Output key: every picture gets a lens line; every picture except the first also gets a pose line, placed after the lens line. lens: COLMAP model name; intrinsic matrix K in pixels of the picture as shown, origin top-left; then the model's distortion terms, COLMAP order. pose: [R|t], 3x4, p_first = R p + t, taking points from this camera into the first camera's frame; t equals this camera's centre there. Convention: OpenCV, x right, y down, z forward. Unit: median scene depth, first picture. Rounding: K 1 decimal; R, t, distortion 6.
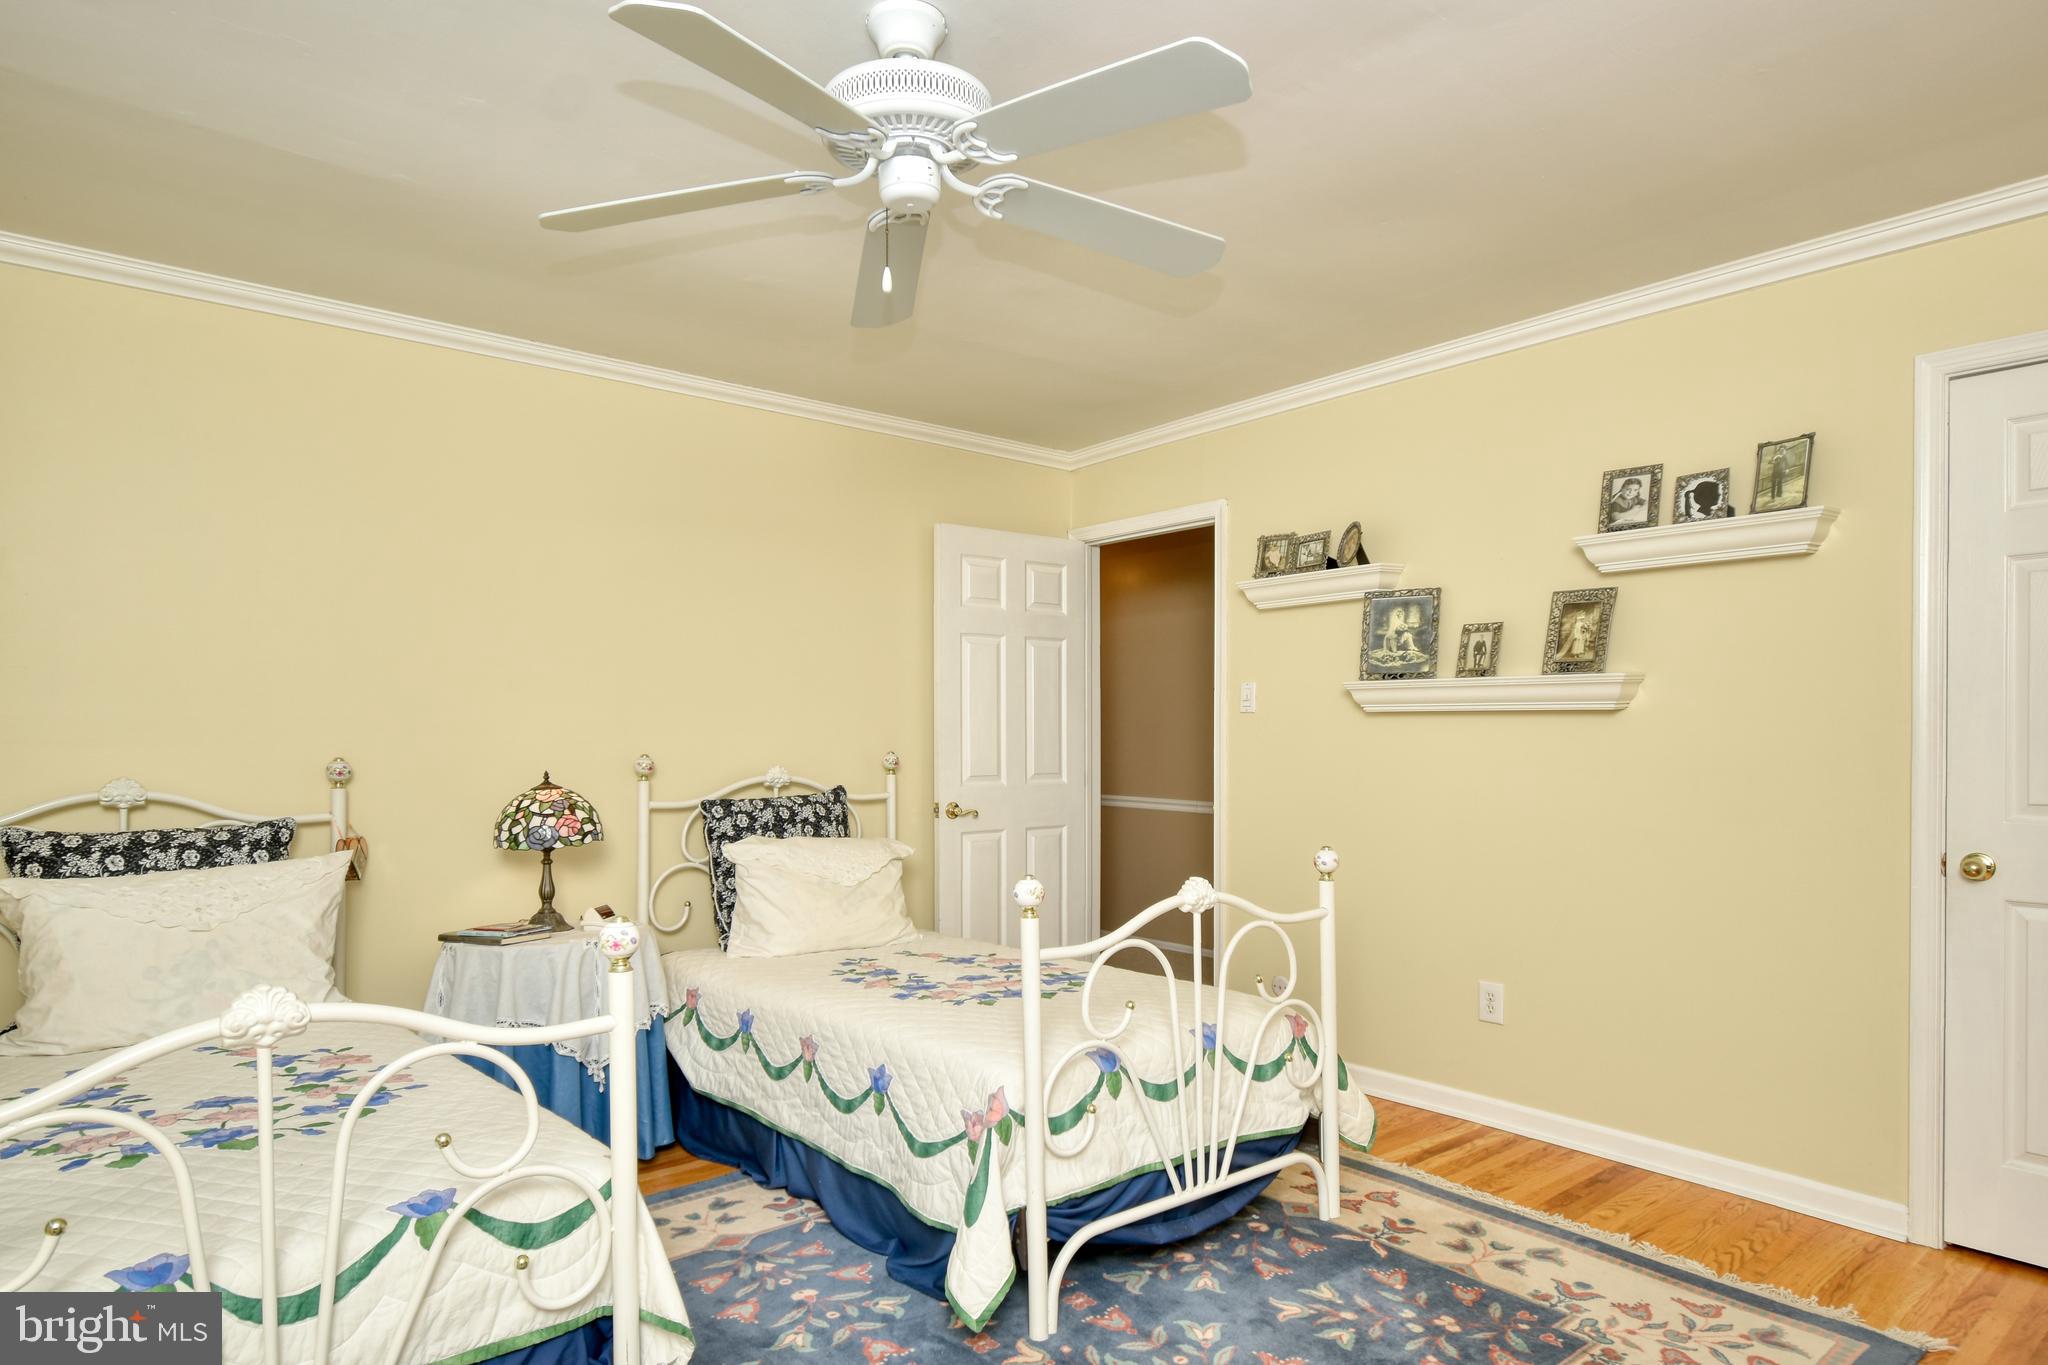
lens RADIAL K [[1160.6, 0, 1022.8], [0, 1160.6, 744.0], [0, 0, 1]] dist [0.000720, -0.000125]
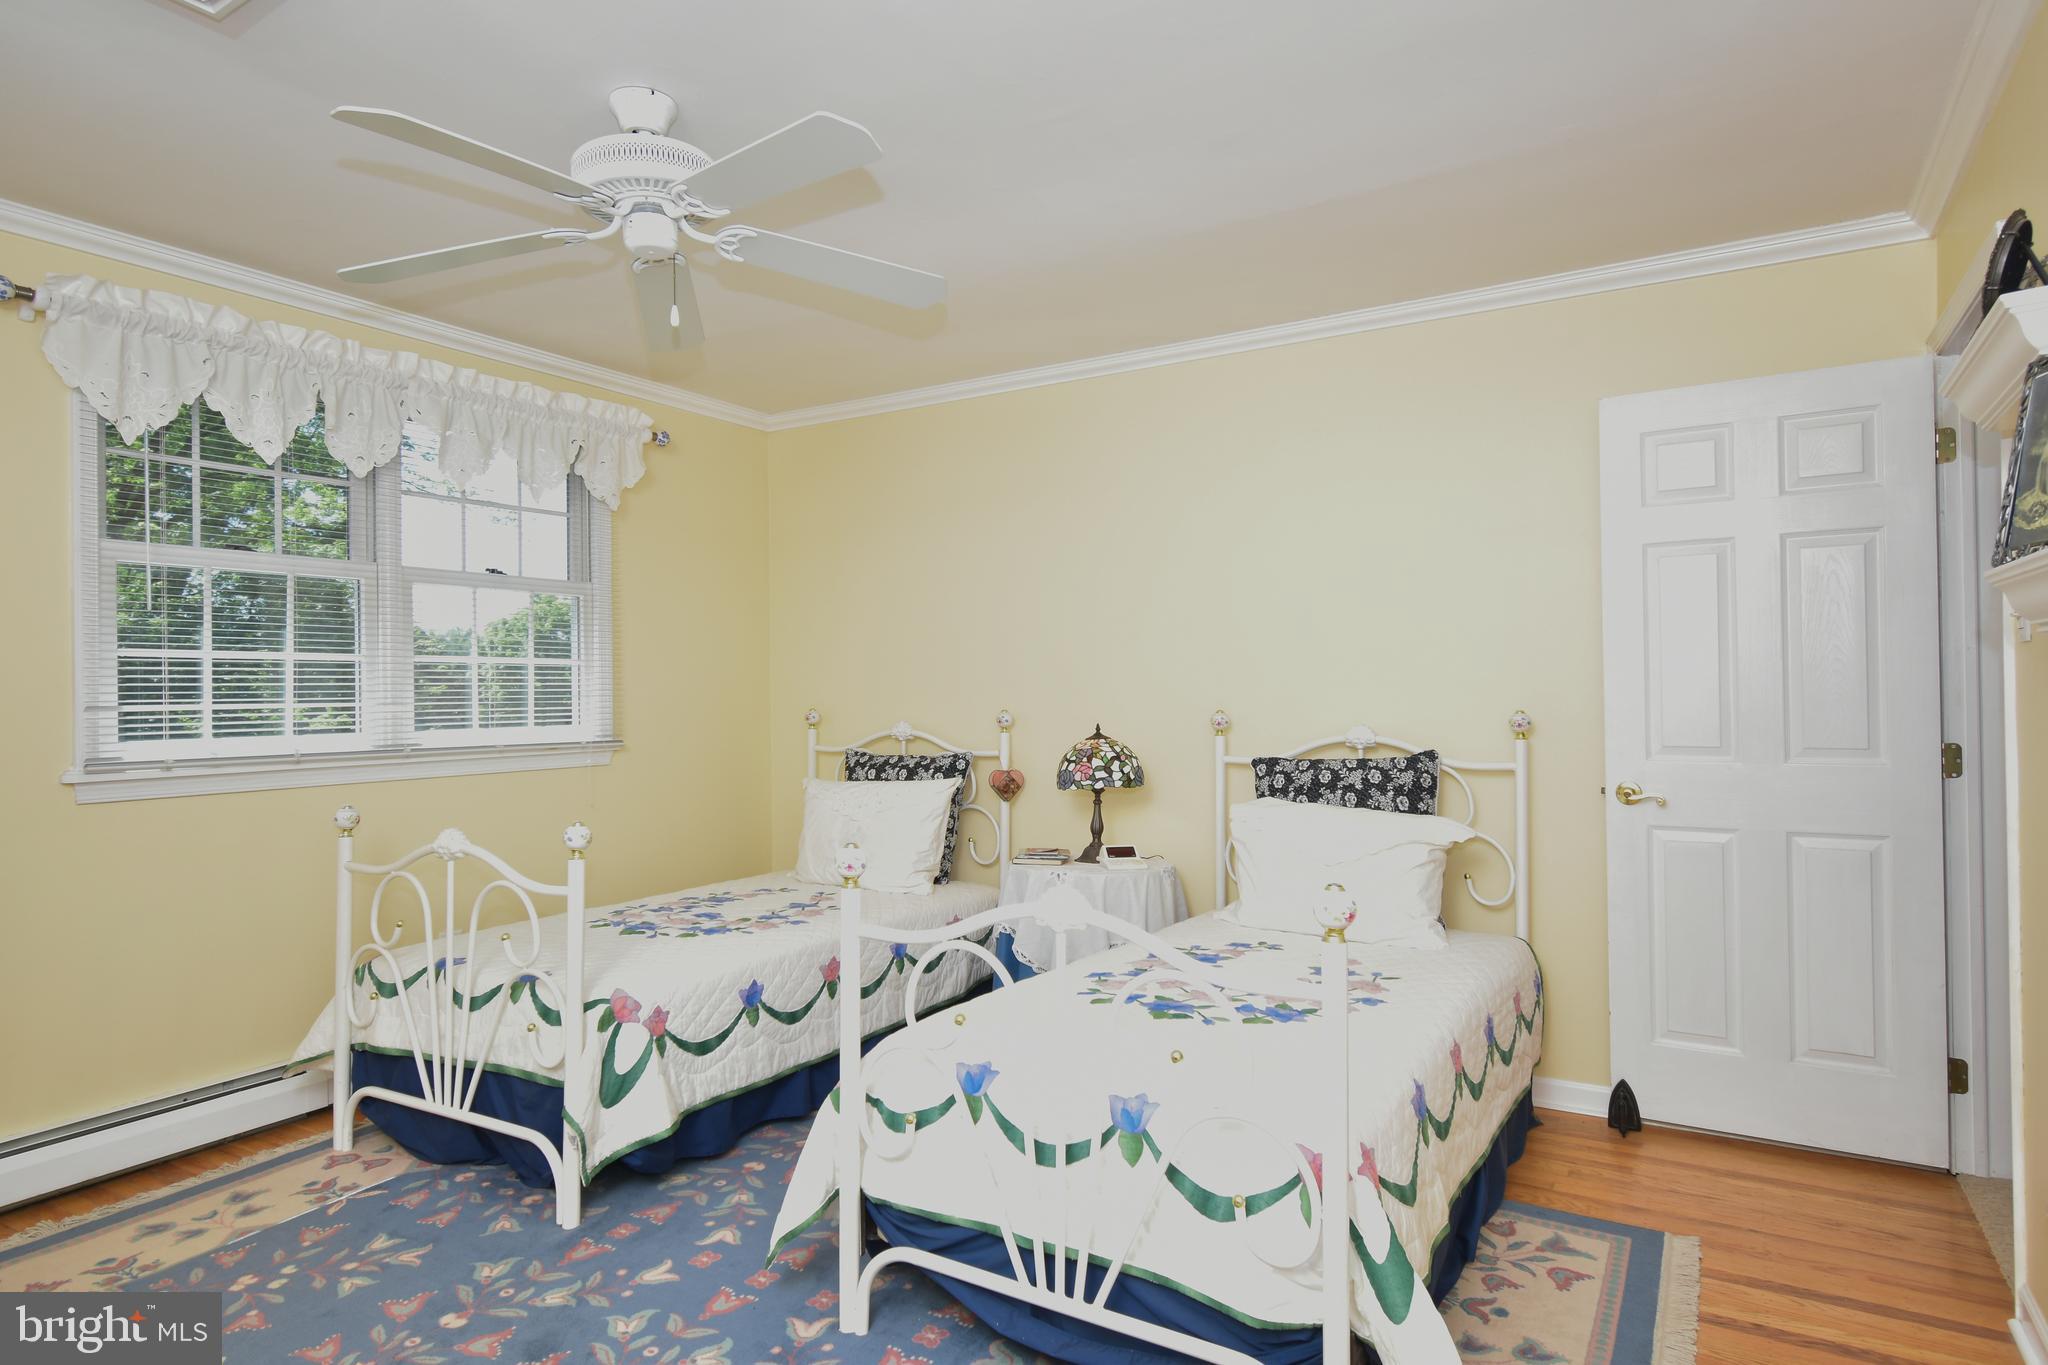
lens RADIAL K [[1135.5, 0, 1024.0], [0, 1135.5, 682.5], [0, 0, 1]] dist [-0.001135, -0.000177]
pose [[0.327387, -0.012871, -0.944803, 0.673344], [0.001502, 0.999913, -0.013101, -0.003143], [0.944889, 0.002871, 0.327378, 0.592905]]
